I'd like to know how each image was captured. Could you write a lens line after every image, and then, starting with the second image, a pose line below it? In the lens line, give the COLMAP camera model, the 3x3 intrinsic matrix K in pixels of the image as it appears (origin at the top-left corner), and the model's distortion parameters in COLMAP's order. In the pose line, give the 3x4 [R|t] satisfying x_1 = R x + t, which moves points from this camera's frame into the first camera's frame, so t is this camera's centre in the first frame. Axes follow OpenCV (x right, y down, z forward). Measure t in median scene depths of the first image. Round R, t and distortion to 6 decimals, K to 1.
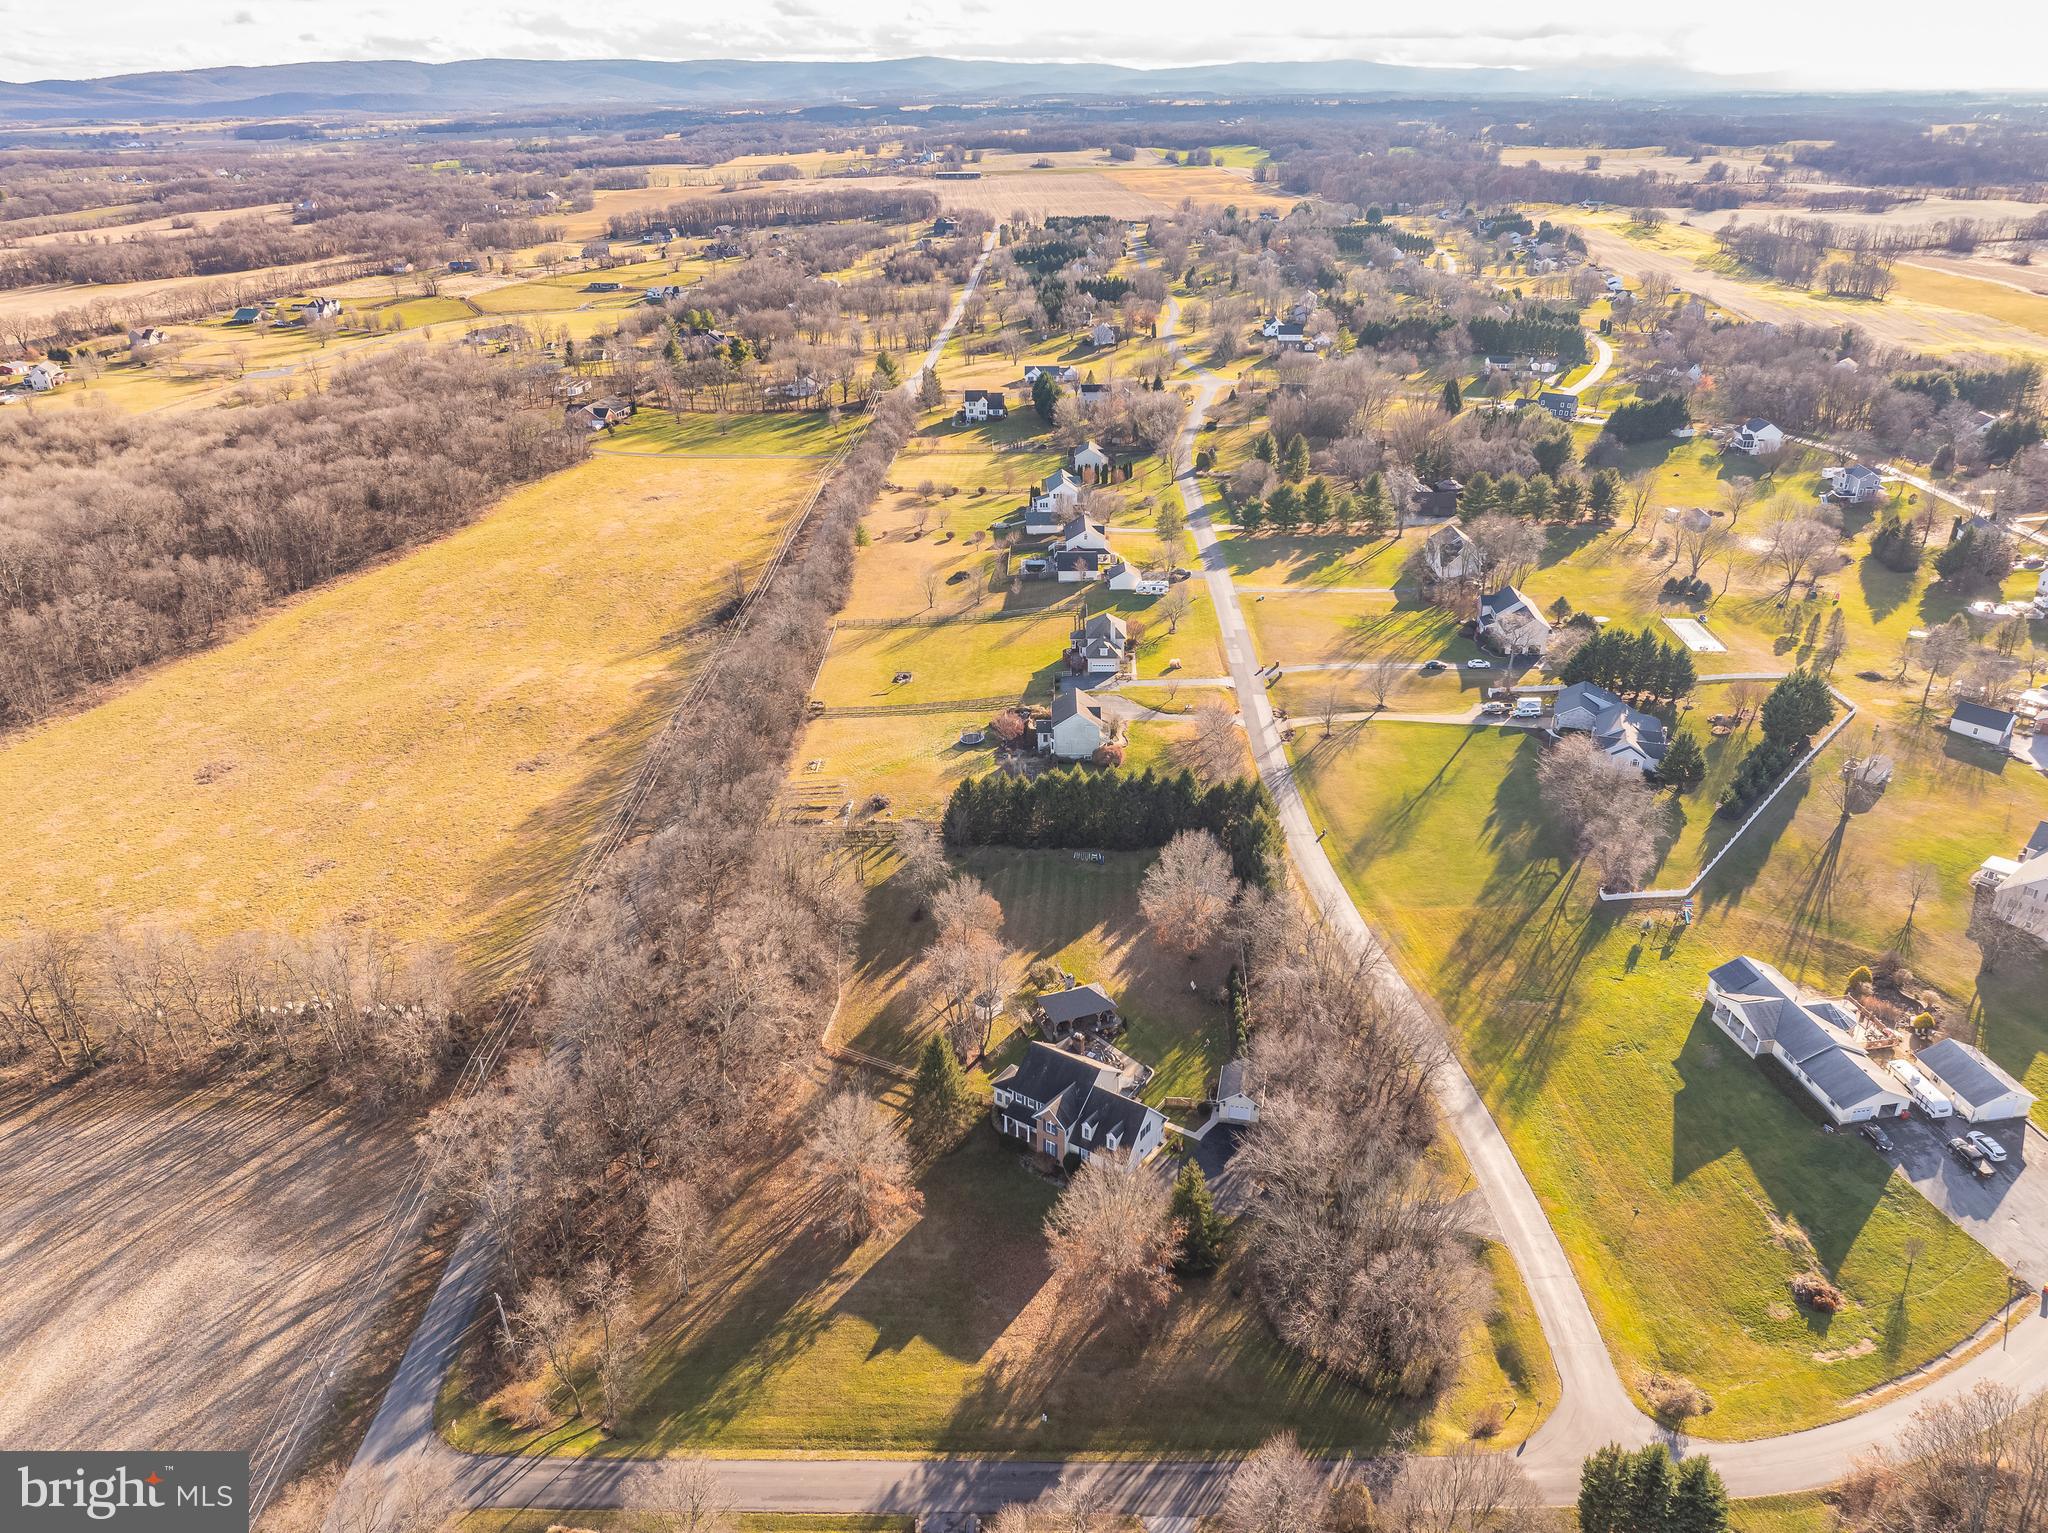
lens RADIAL K [[1447.8, 0, 1030.1], [0, 1447.8, 771.4], [0, 0, 1]] dist [-0.038582, 0.004821]
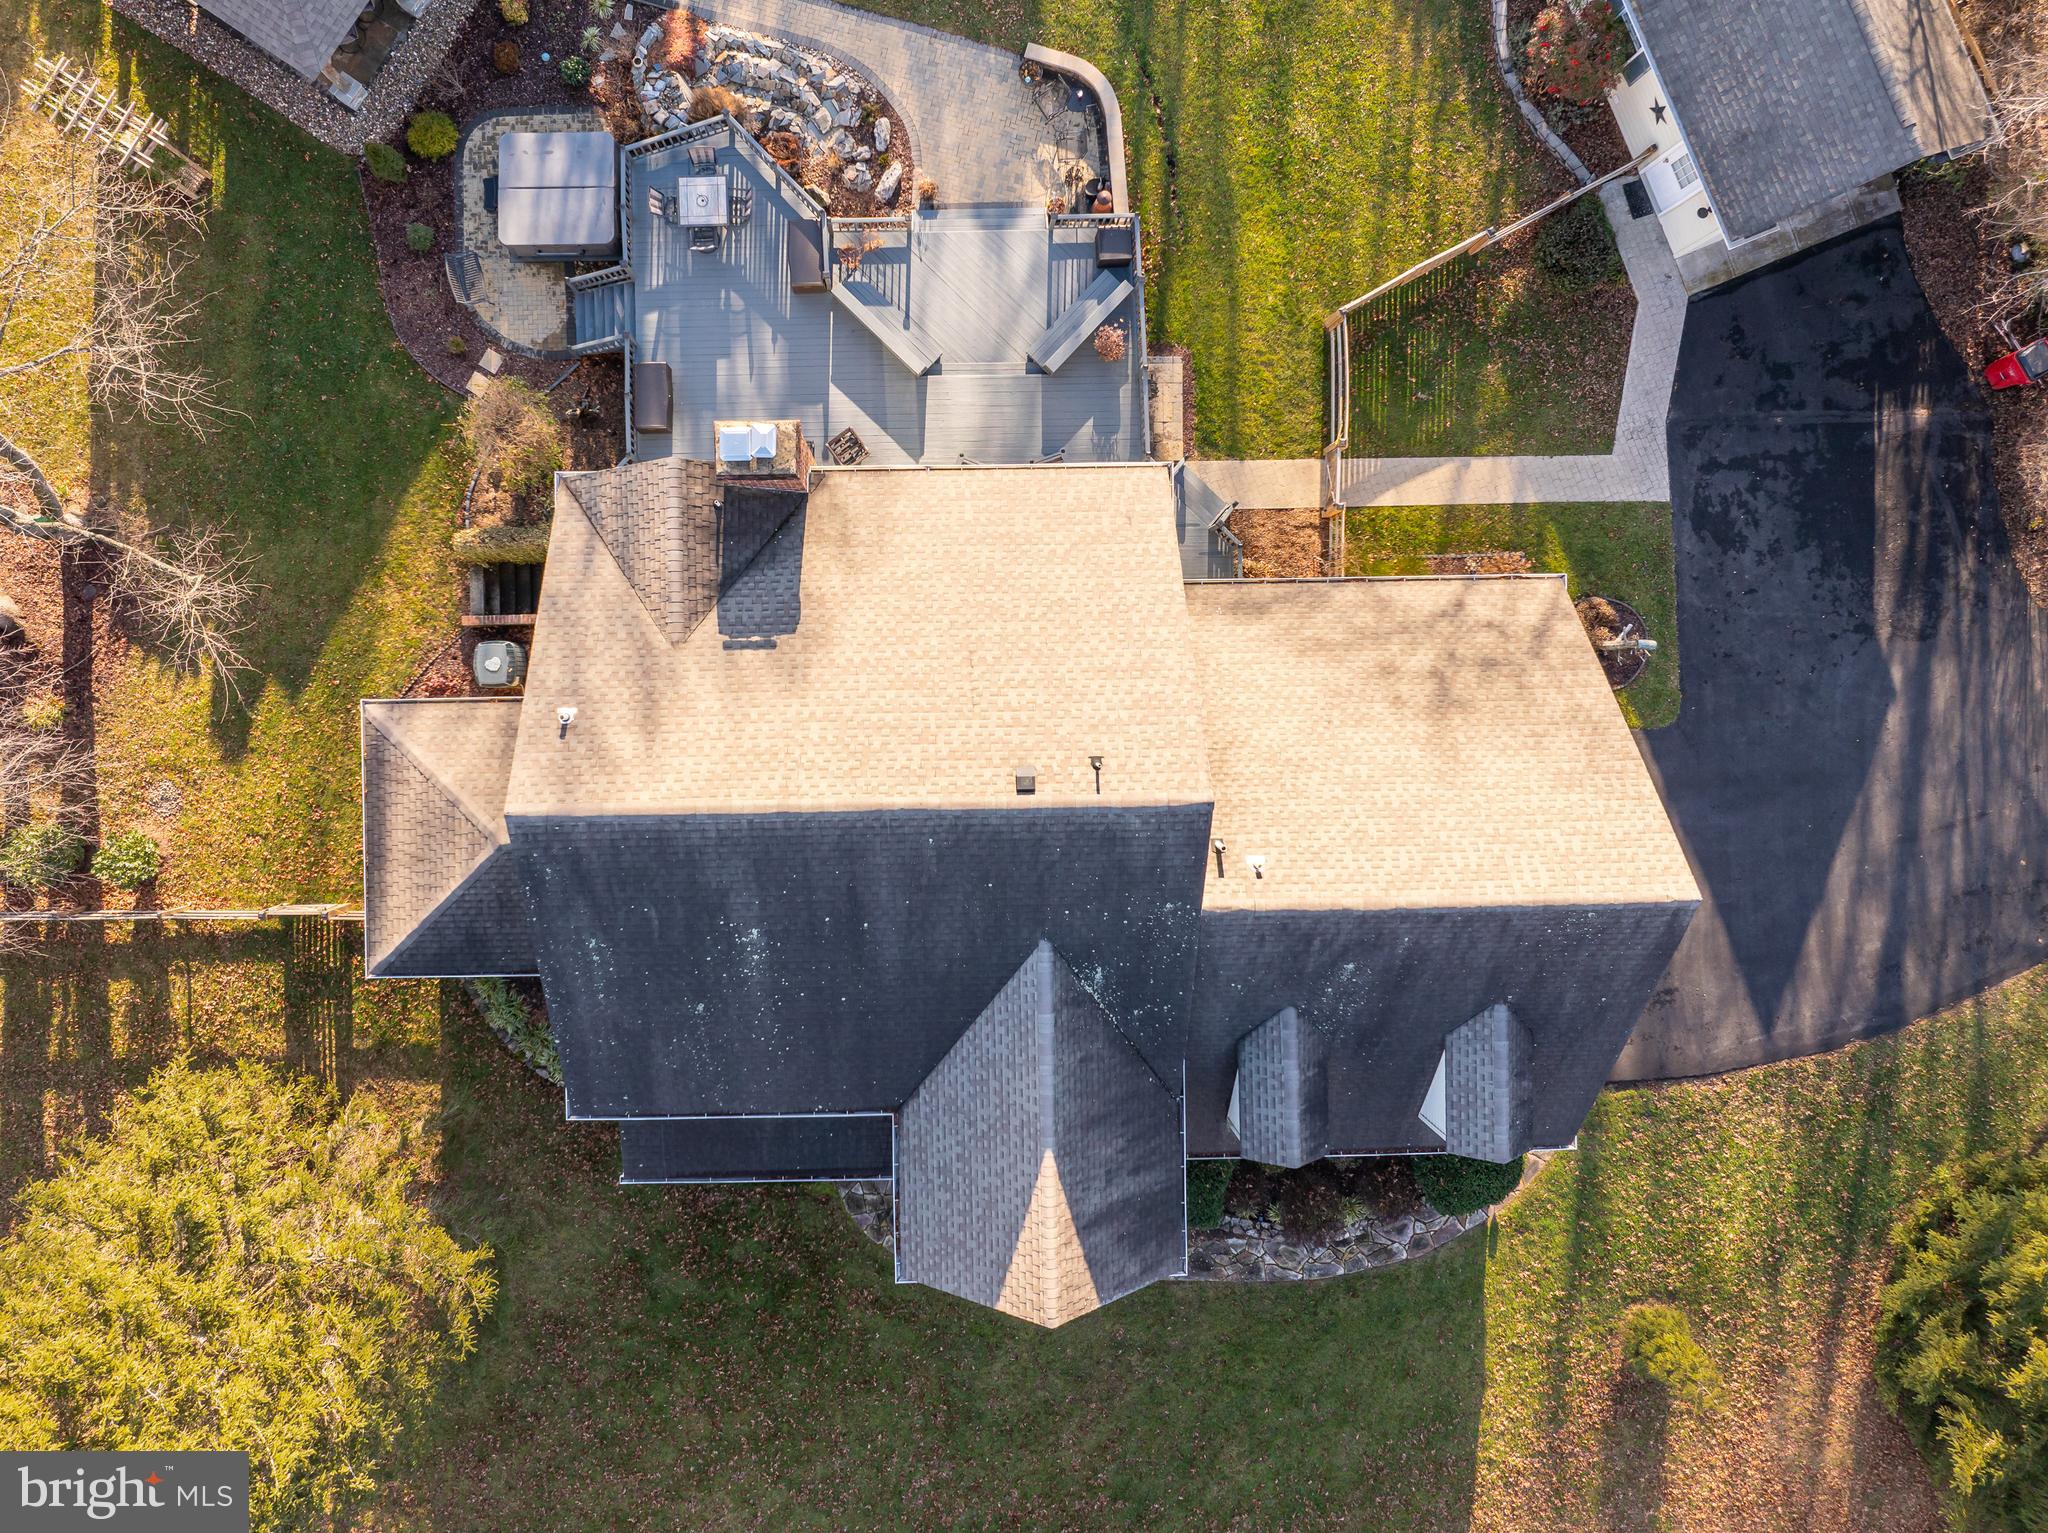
lens RADIAL K [[1606.2, 0, 936.5], [0, 1606.2, 683.2], [0, 0, 1]] dist [-0.045207, 0.001664]
pose [[0.821436, -0.570124, 0.014199, 0.029815], [0.240021, 0.368194, 0.898233, 0.069563], [-0.517332, -0.734433, 0.439289, 0.836202]]
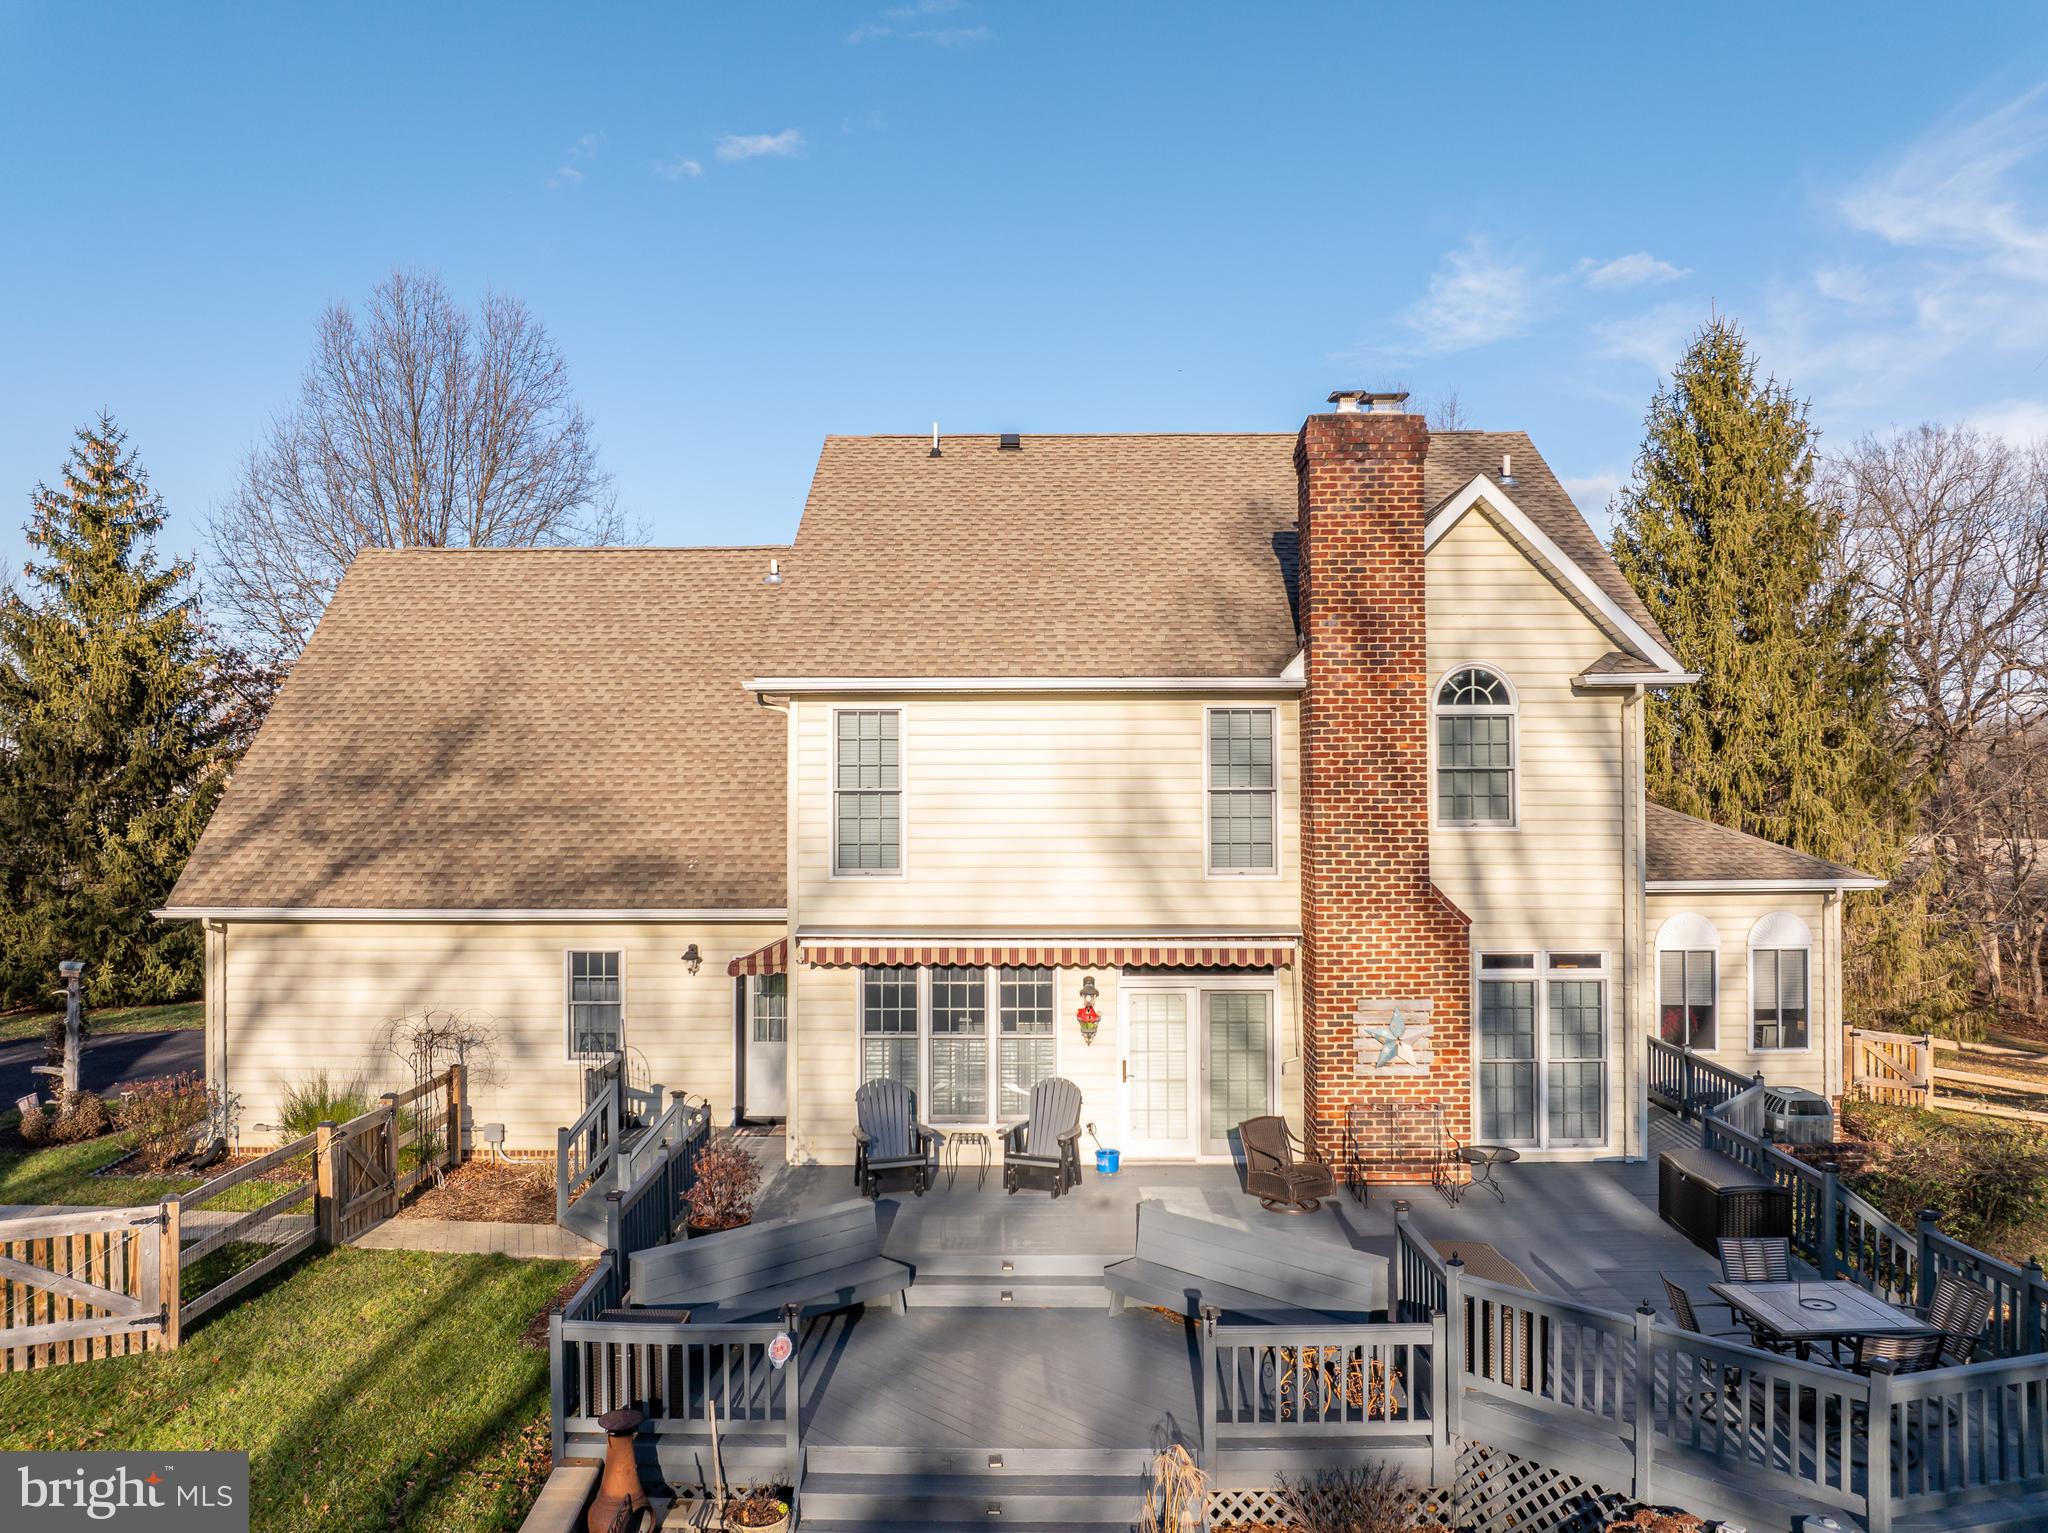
lens RADIAL K [[1447.8, 0, 1026.1], [0, 1447.8, 766.3], [0, 0, 1]] dist [-0.038582, 0.004821]
pose [[-0.839494, 0.009981, -0.543278, 0.087323], [-0.226227, 0.902635, 0.366157, 0.159002], [0.494036, 0.430290, -0.755499, 0.965468]]
